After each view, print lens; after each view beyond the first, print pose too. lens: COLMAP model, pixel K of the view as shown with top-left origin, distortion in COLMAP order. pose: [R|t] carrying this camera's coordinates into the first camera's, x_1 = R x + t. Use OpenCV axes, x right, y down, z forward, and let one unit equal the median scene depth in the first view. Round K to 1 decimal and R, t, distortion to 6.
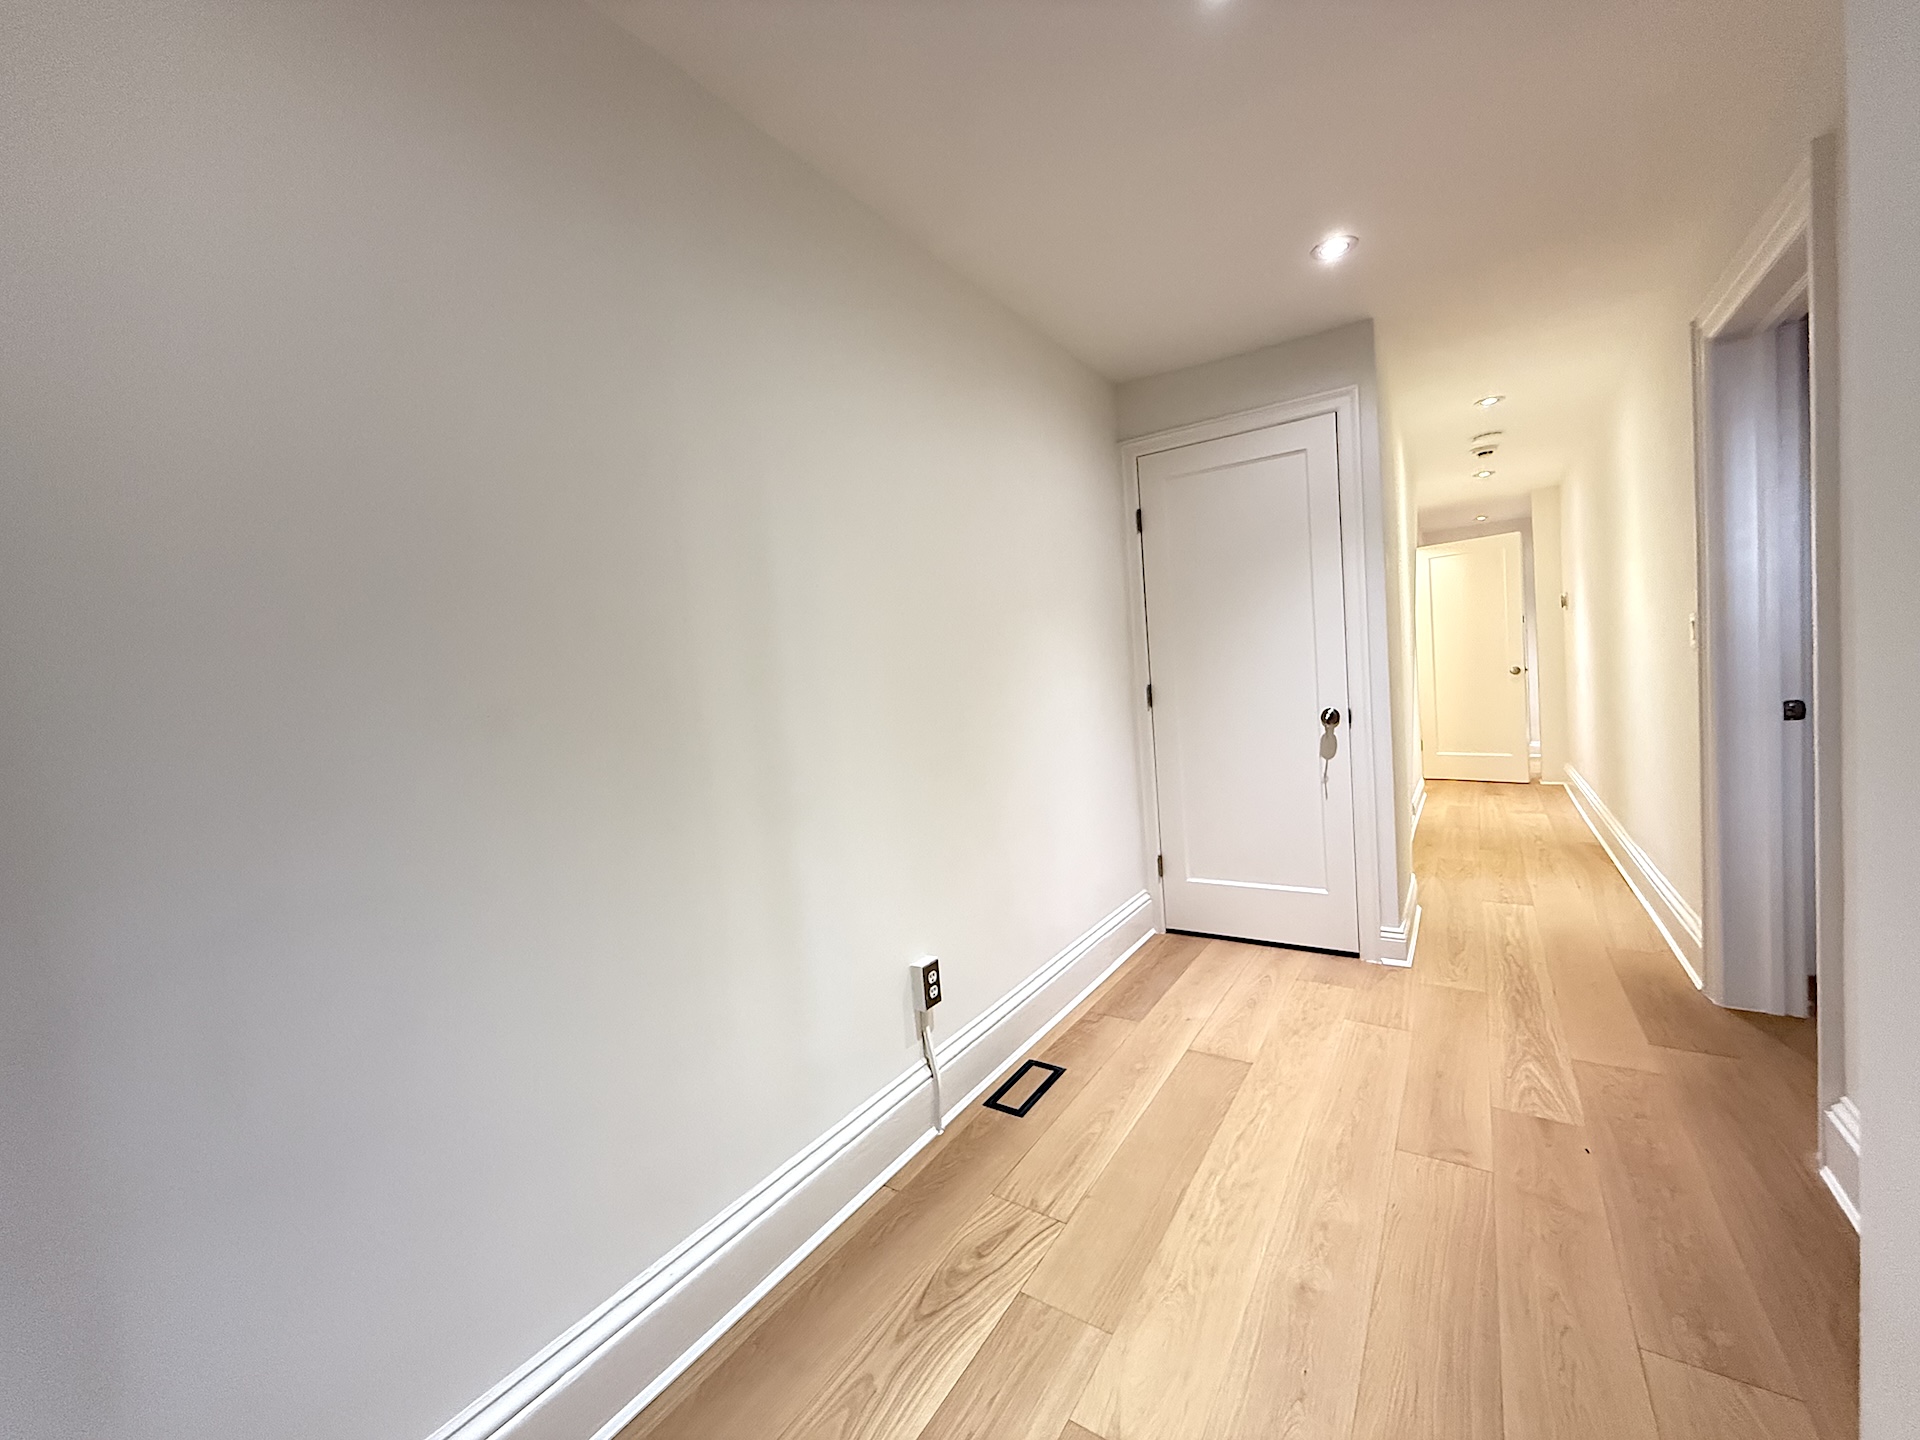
lens RADIAL K [[759.0, 0, 960.0], [0, 759.0, 720.0], [0, 0, 1]] dist [-0.001307, -0.000603]
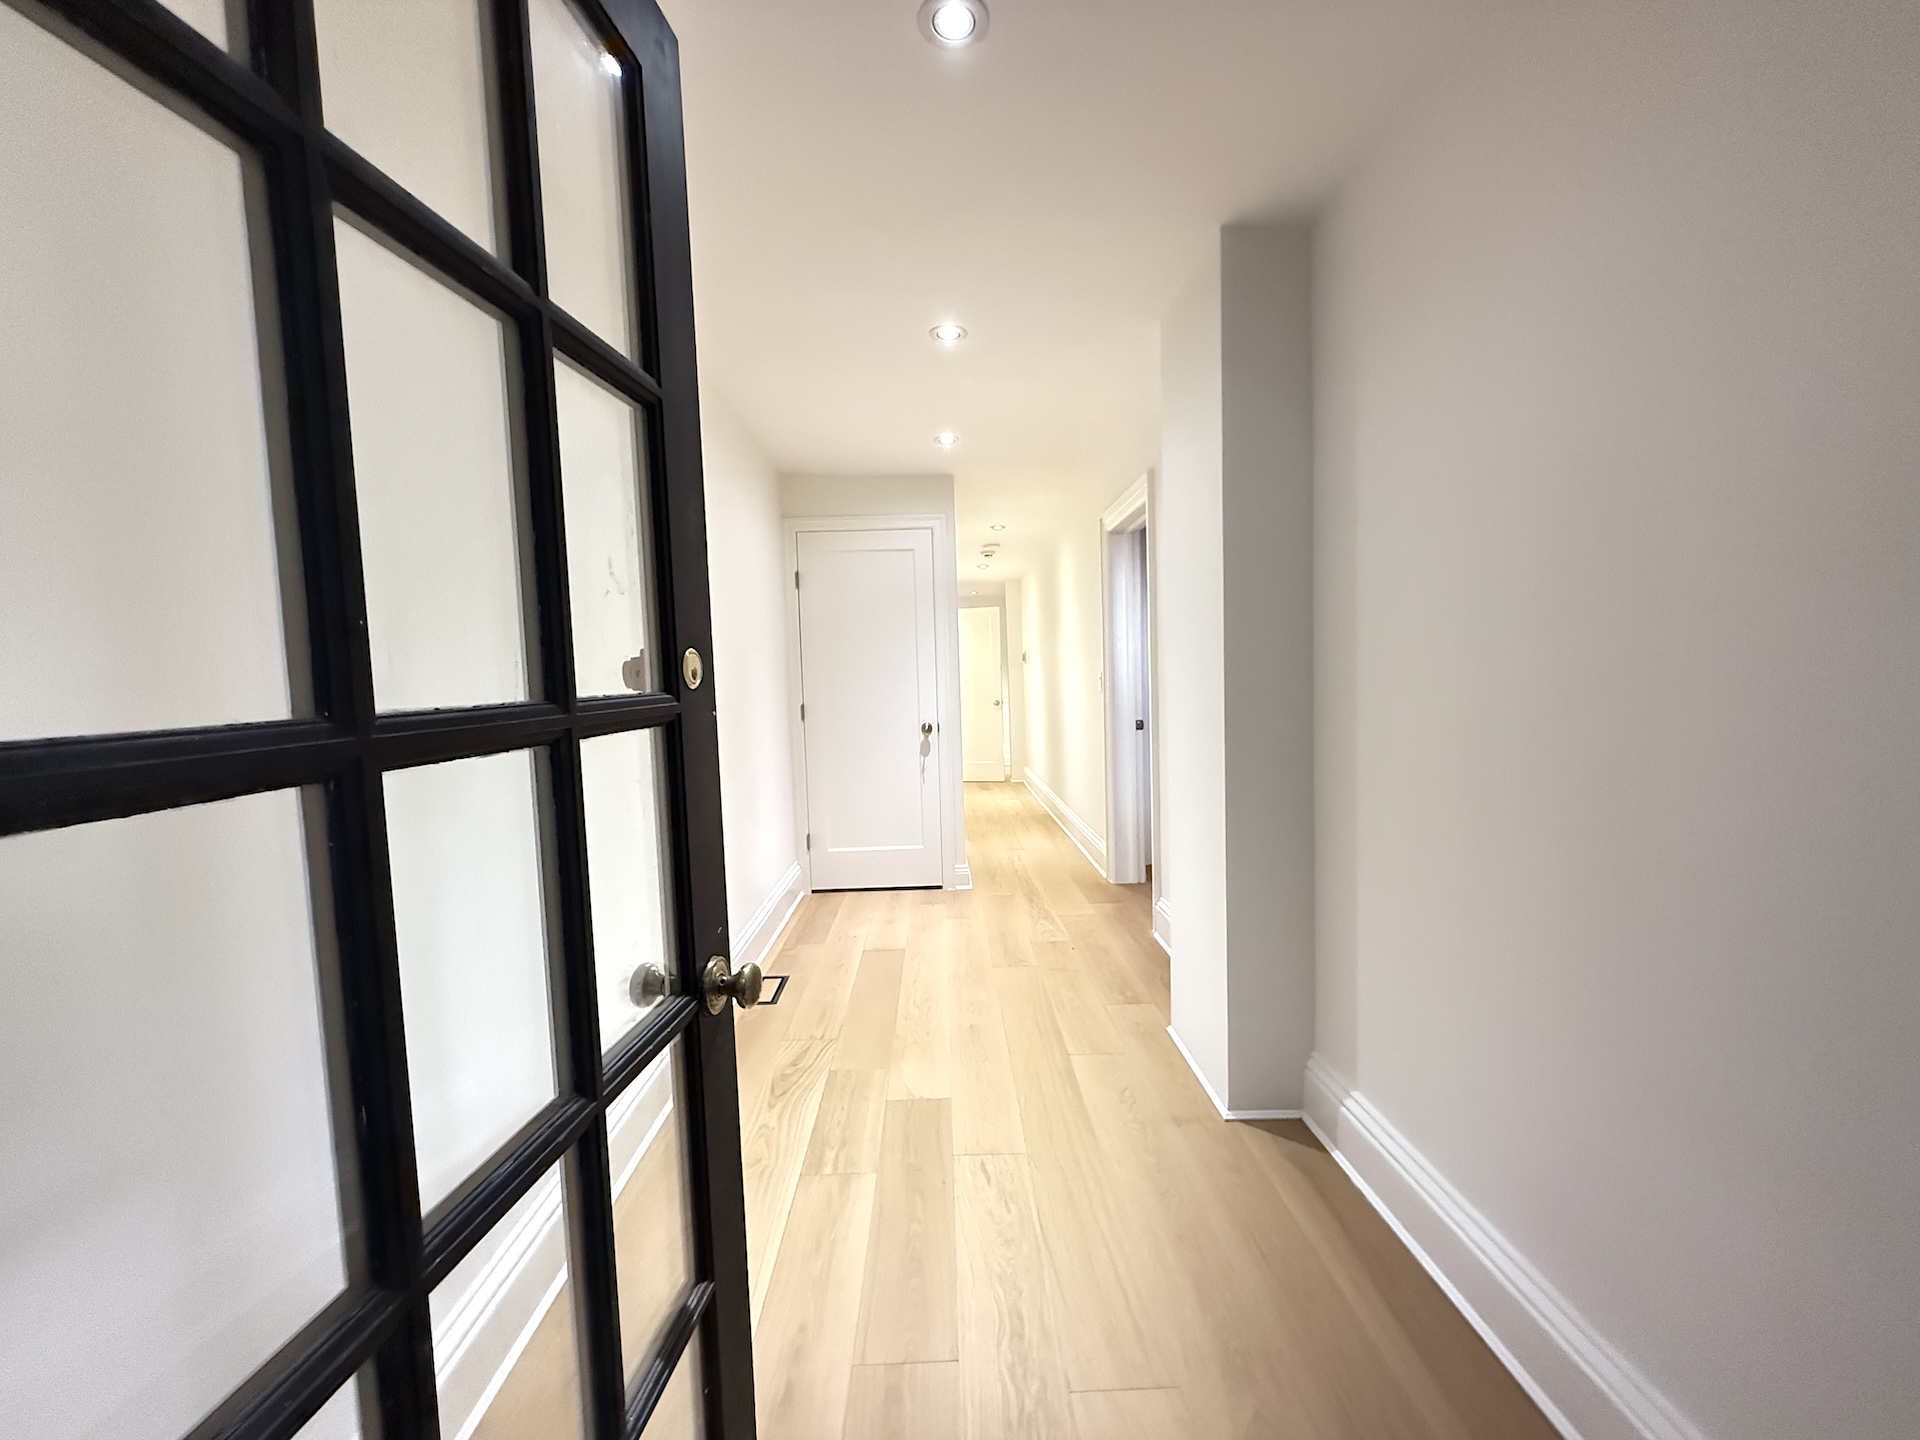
lens RADIAL K [[759.0, 0, 960.0], [0, 759.0, 720.0], [0, 0, 1]] dist [-0.001307, -0.000603]
pose [[0.813451, 0.016027, 0.581412, -0.377892], [0.003210, 0.999481, -0.032044, 0.031369], [-0.581624, 0.027932, 0.812978, -0.295225]]
